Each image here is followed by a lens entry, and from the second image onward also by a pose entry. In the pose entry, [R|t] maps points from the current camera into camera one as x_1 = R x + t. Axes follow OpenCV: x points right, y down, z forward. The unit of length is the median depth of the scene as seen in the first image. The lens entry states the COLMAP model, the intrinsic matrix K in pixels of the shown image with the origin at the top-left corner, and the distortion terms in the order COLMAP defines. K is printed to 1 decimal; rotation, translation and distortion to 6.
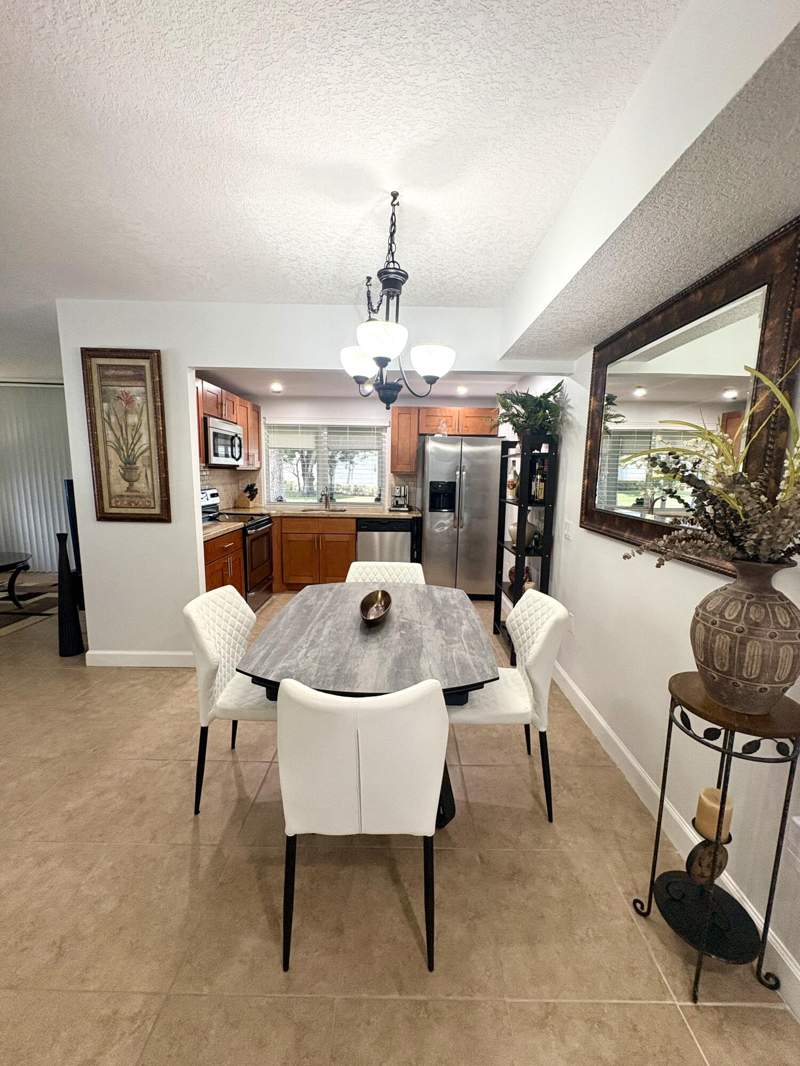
lens RADIAL K [[427.8, 0, 399.3], [0, 427.8, 532.7], [0, 0, 1]] dist [0.004999, 0.000570]
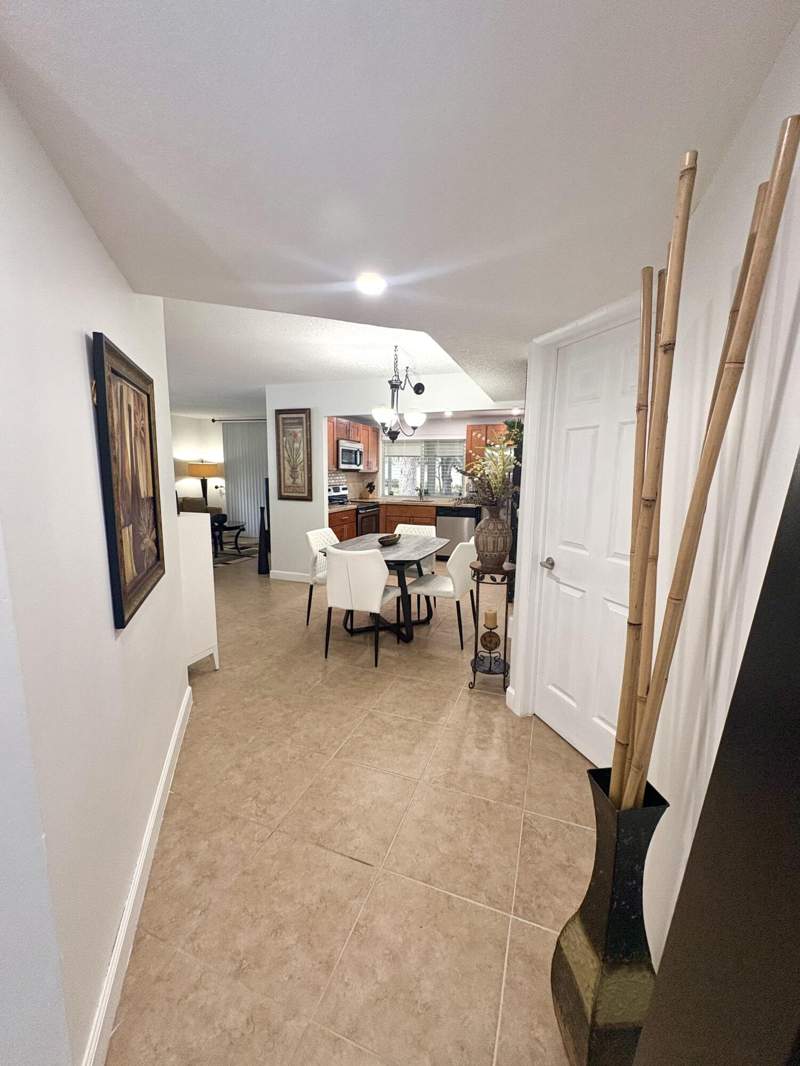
lens RADIAL K [[427.8, 0, 397.7], [0, 427.8, 532.8], [0, 0, 1]] dist [0.004999, 0.000570]
pose [[0.936784, 0.045023, -0.346999, 0.436430], [-0.046967, 0.998892, 0.002809, 0.086773], [0.346741, 0.013666, 0.937861, -0.566632]]
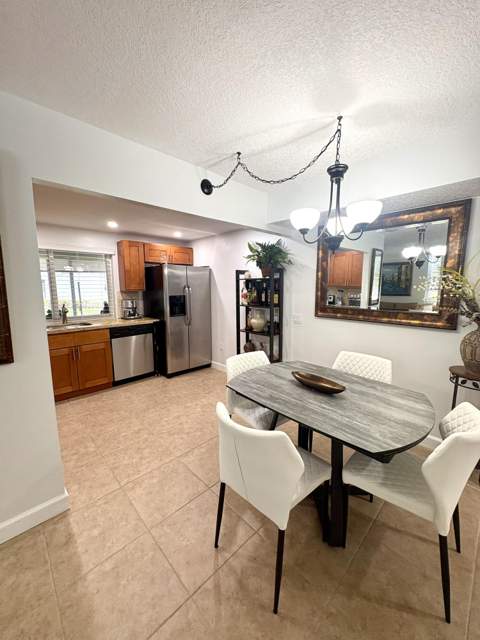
lens RADIAL K [[256.9, 0, 241.4], [0, 256.9, 319.5], [0, 0, 1]] dist [0.004999, 0.000570]
pose [[0.712381, -0.114532, 0.692384, -0.547685], [0.117398, 0.992139, 0.043327, -0.076018], [-0.691904, 0.050419, 0.720227, 0.330608]]
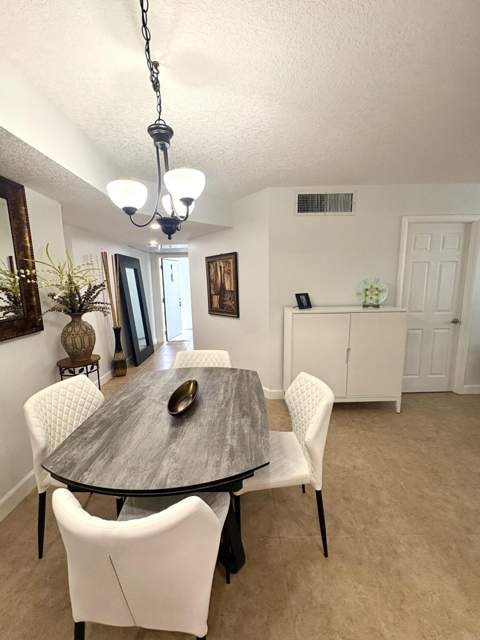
lens RADIAL K [[256.9, 0, 237.3], [0, 256.9, 320.6], [0, 0, 1]] dist [0.004999, 0.000570]
pose [[-0.999986, 0.004991, -0.001511, -0.132480], [0.004308, 0.953951, 0.299933, -0.165788], [0.002938, 0.299922, -0.953959, 1.052799]]
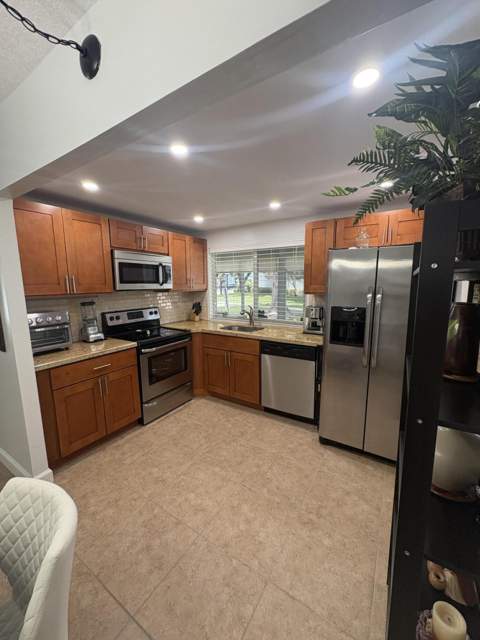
lens RADIAL K [[256.9, 0, 239.7], [0, 256.9, 318.3], [0, 0, 1]] dist [0.004999, 0.000570]
pose [[0.849044, 0.049354, -0.526012, 0.273406], [-0.054629, 0.998492, 0.005507, -0.137672], [0.525490, 0.024060, 0.850459, 0.754848]]
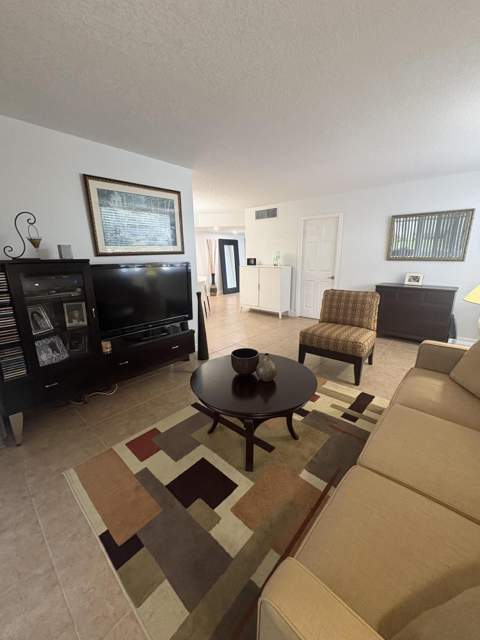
lens RADIAL K [[256.9, 0, 242.4], [0, 256.9, 319.9], [0, 0, 1]] dist [0.004999, 0.000570]
pose [[-0.734493, -0.170475, 0.656855, -0.935074], [0.105910, 0.927276, 0.359086, -0.215899], [-0.670301, 0.333314, -0.663022, 1.376285]]
